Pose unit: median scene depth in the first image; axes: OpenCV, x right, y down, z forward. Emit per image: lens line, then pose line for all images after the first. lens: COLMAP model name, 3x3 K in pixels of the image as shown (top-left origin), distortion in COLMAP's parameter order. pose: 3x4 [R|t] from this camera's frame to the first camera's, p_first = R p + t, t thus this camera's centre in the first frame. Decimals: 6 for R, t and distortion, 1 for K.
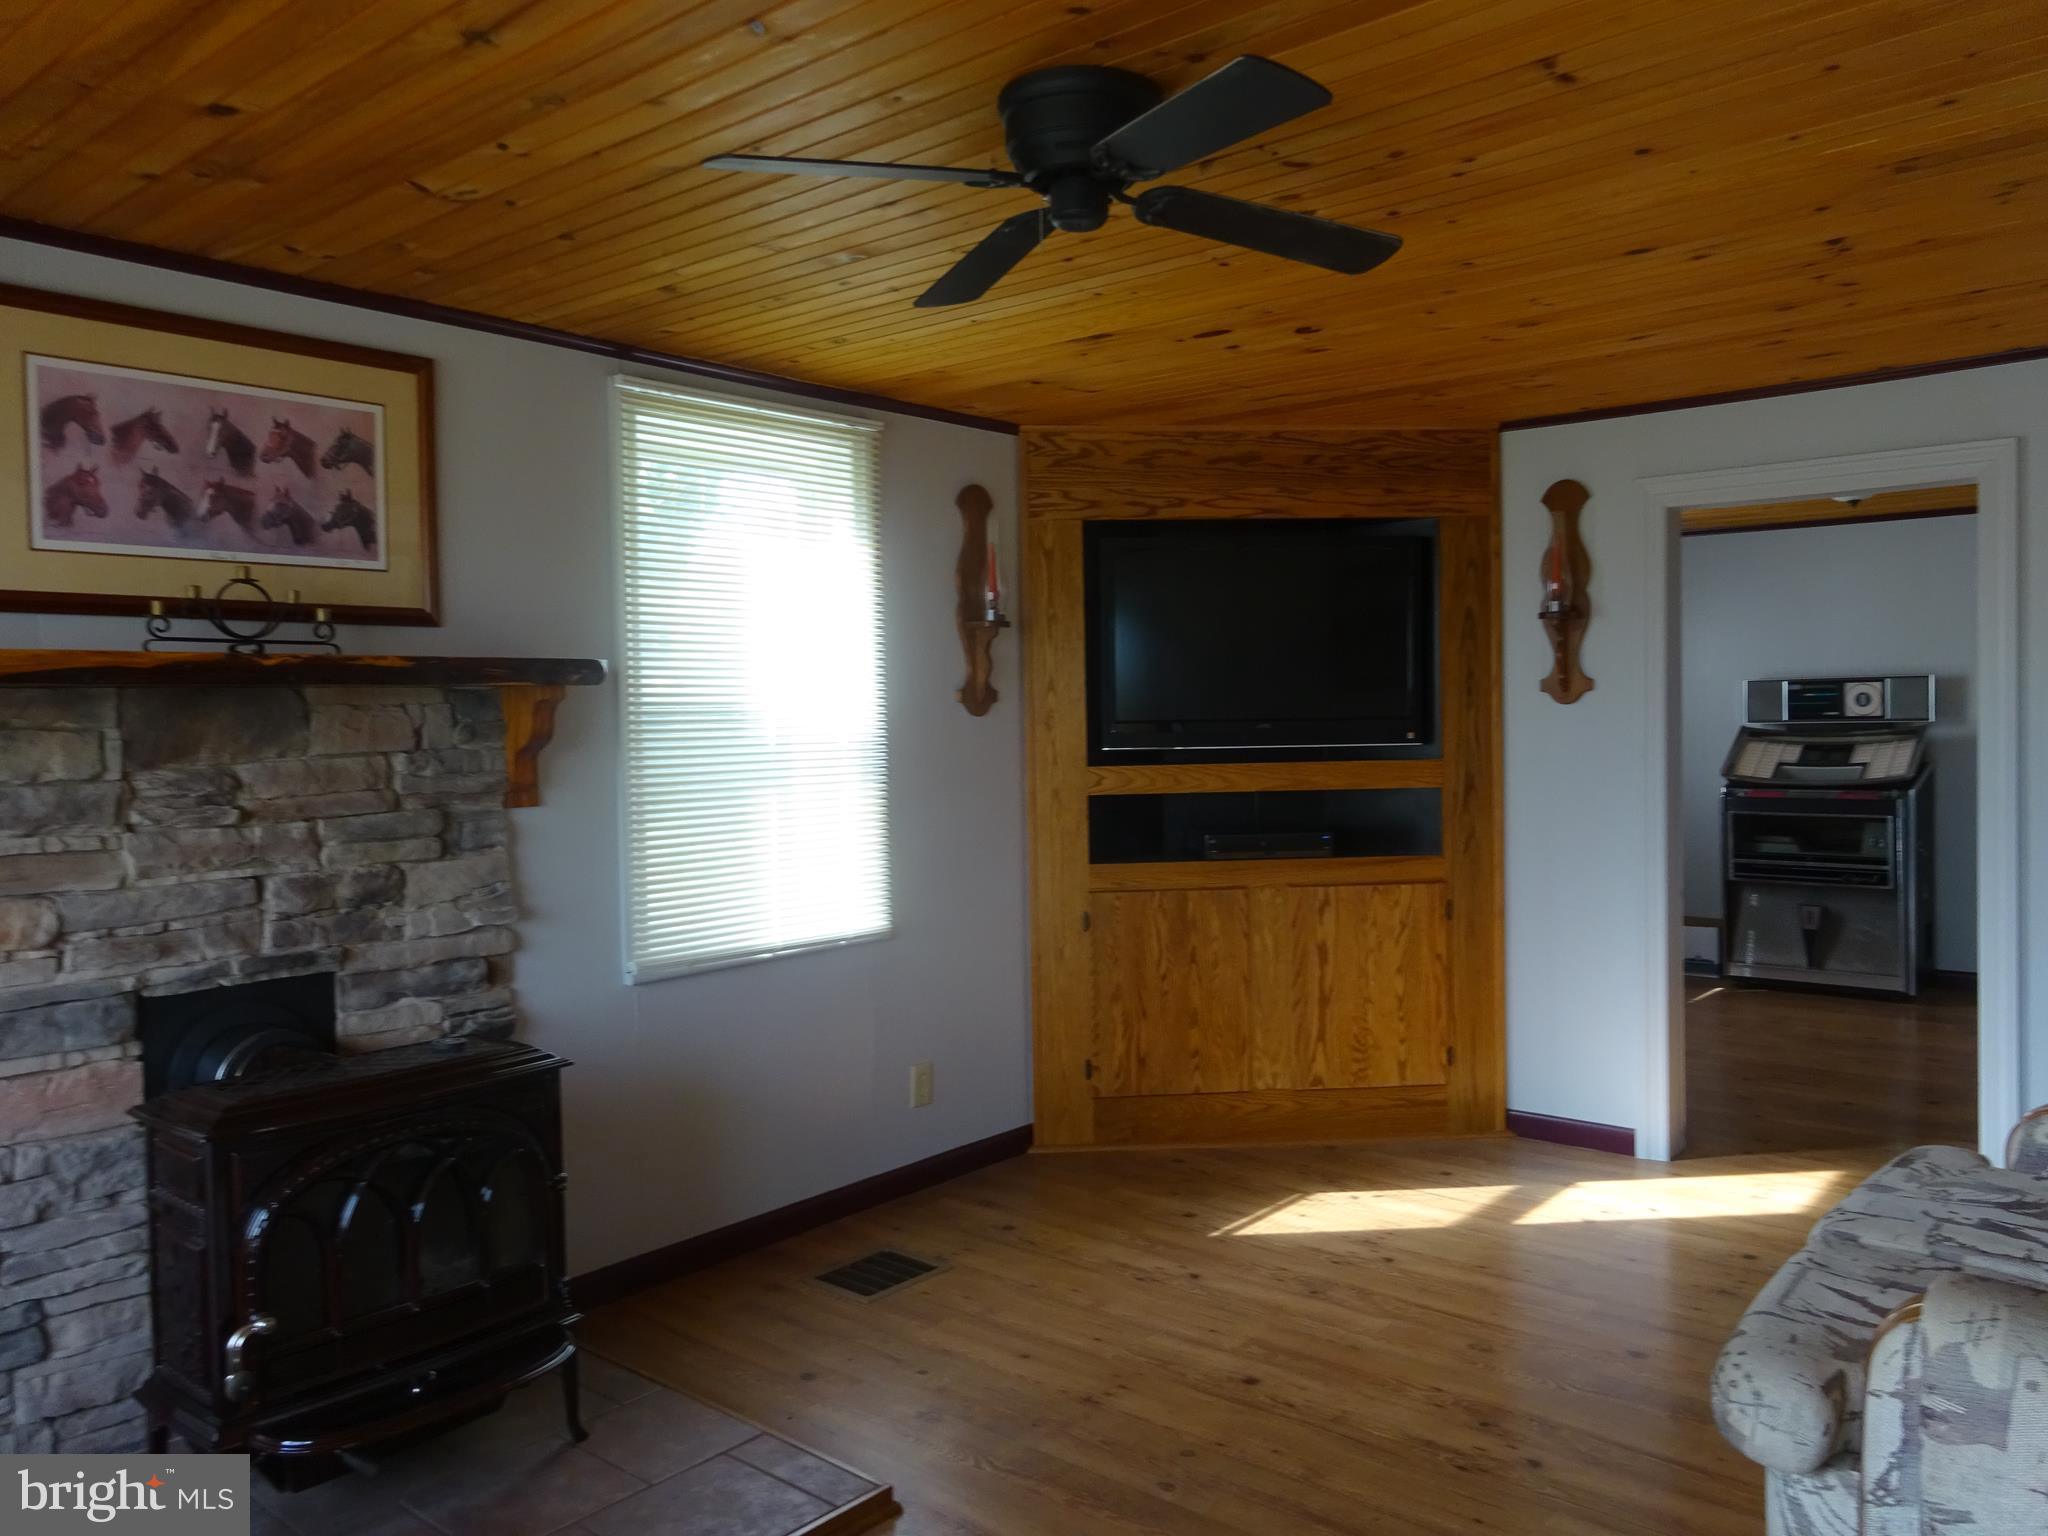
lens RADIAL K [[1522.1, 0, 1034.2], [0, 1522.1, 762.0], [0, 0, 1]] dist [0.007484, -0.002425]
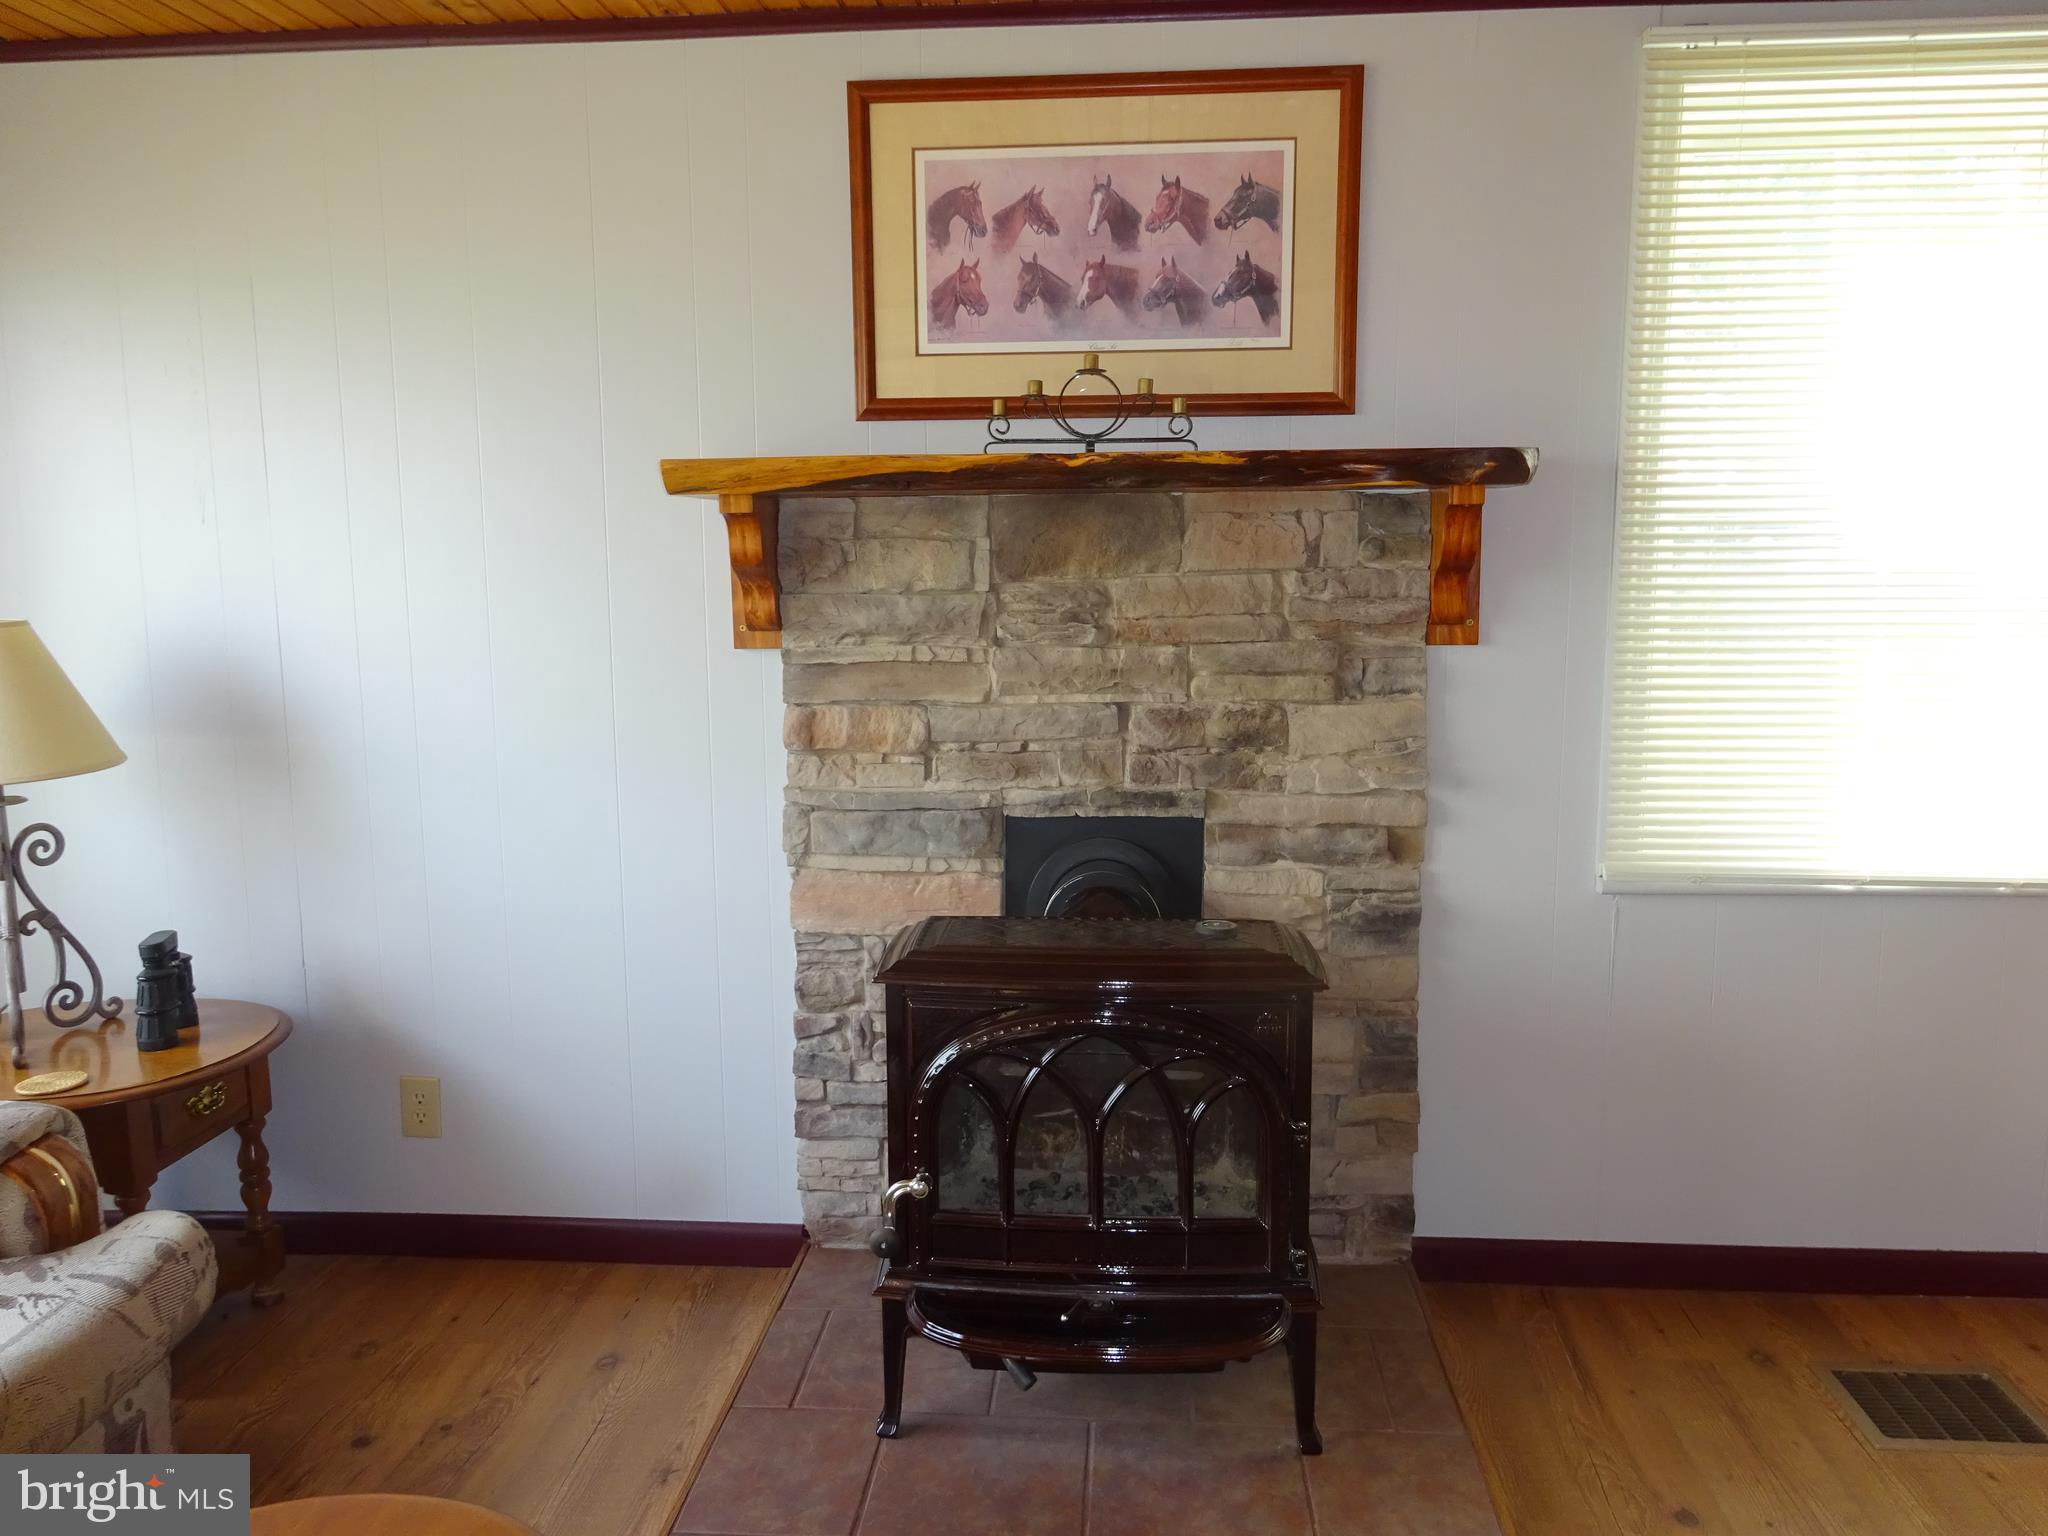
lens RADIAL K [[1522.1, 0, 1020.8], [0, 1522.1, 763.0], [0, 0, 1]] dist [0.007484, -0.002425]
pose [[0.589132, 0.125955, -0.798159, 0.185116], [-0.028538, 0.990403, 0.135228, -0.010863], [0.807532, -0.056890, 0.587073, 0.406230]]
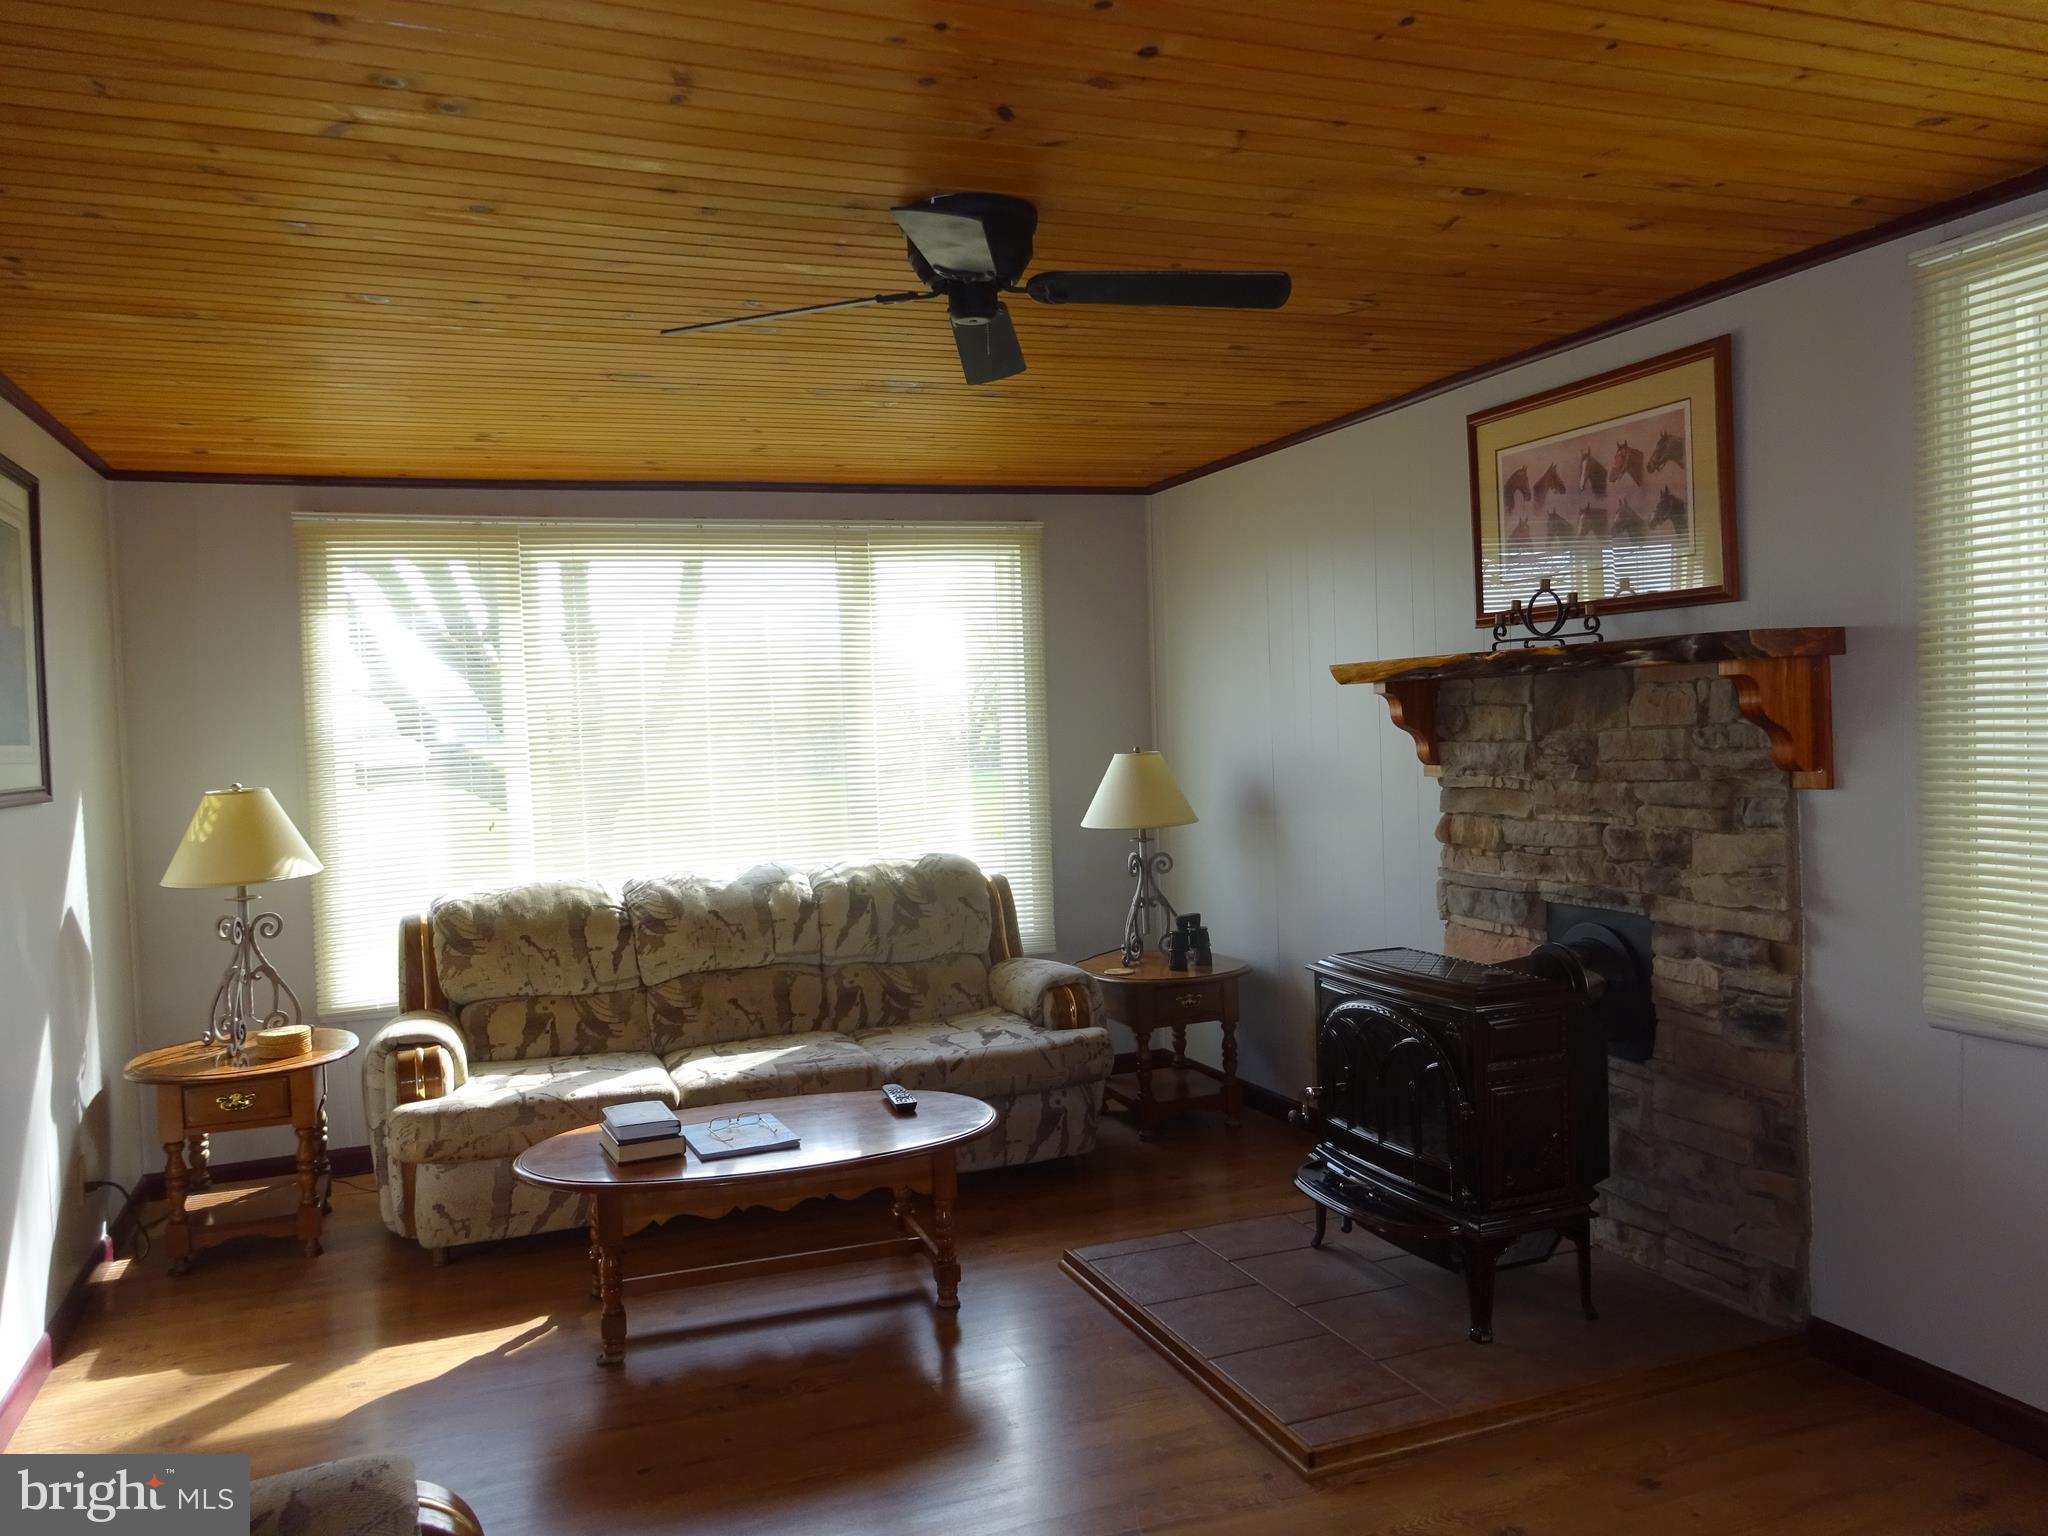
lens RADIAL K [[1522.1, 0, 1026.8], [0, 1522.1, 760.6], [0, 0, 1]] dist [0.007484, -0.002425]
pose [[-0.472848, 0.063604, -0.878846, 0.775089], [0.020126, 0.997911, 0.061392, -0.059651], [0.880914, 0.011342, -0.473140, 1.152814]]
